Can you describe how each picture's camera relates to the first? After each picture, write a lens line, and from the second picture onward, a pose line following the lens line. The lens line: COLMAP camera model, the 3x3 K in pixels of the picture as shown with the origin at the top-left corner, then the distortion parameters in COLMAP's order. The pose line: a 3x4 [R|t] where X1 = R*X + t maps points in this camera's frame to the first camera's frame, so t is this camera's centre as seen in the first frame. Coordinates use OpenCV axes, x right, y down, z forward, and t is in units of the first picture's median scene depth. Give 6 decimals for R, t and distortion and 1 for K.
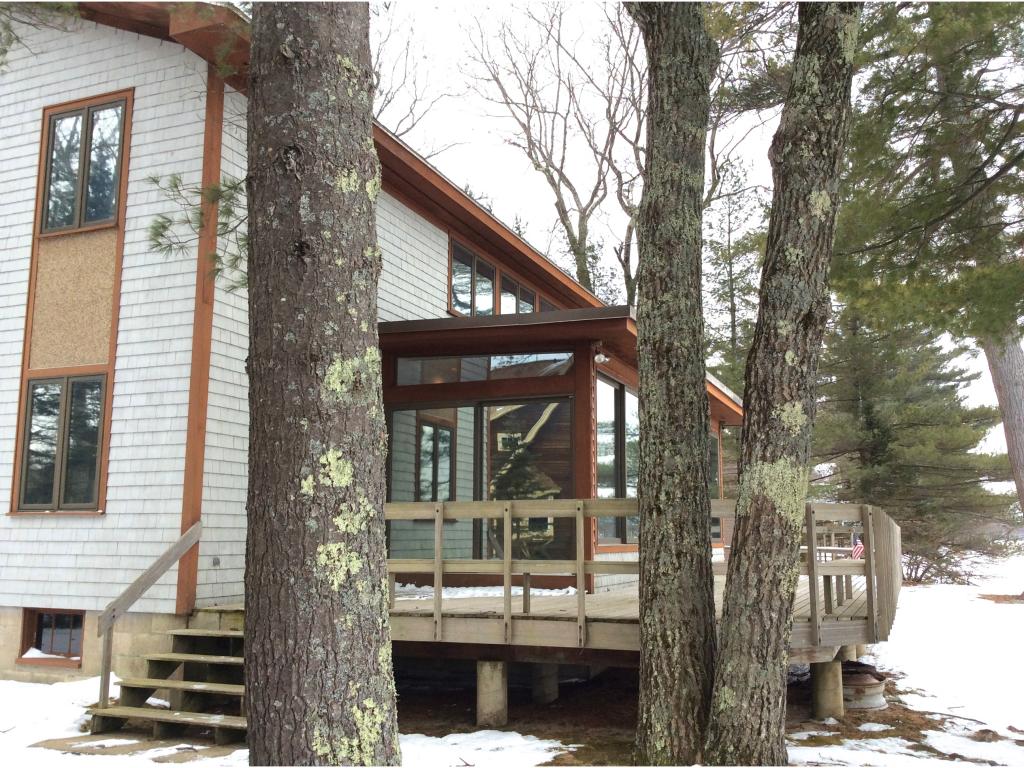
lens RADIAL K [[921.0, 0, 517.5], [0, 921.0, 399.4], [0, 0, 1]] dist [0.137070, -0.294914]
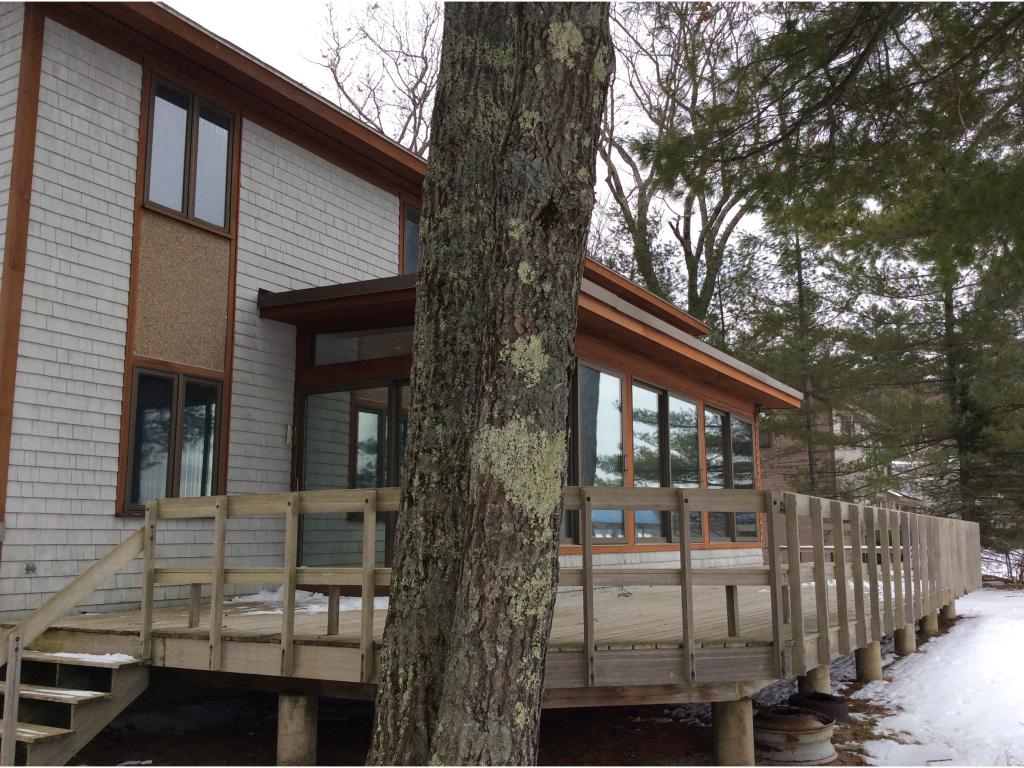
lens RADIAL K [[921.0, 0, 517.5], [0, 921.0, 399.4], [0, 0, 1]] dist [0.137070, -0.294914]
pose [[0.990350, -0.026164, -0.136095, 0.354215], [0.026121, 0.999657, -0.002101, 0.046877], [0.136103, -0.001475, 0.990694, 0.306572]]
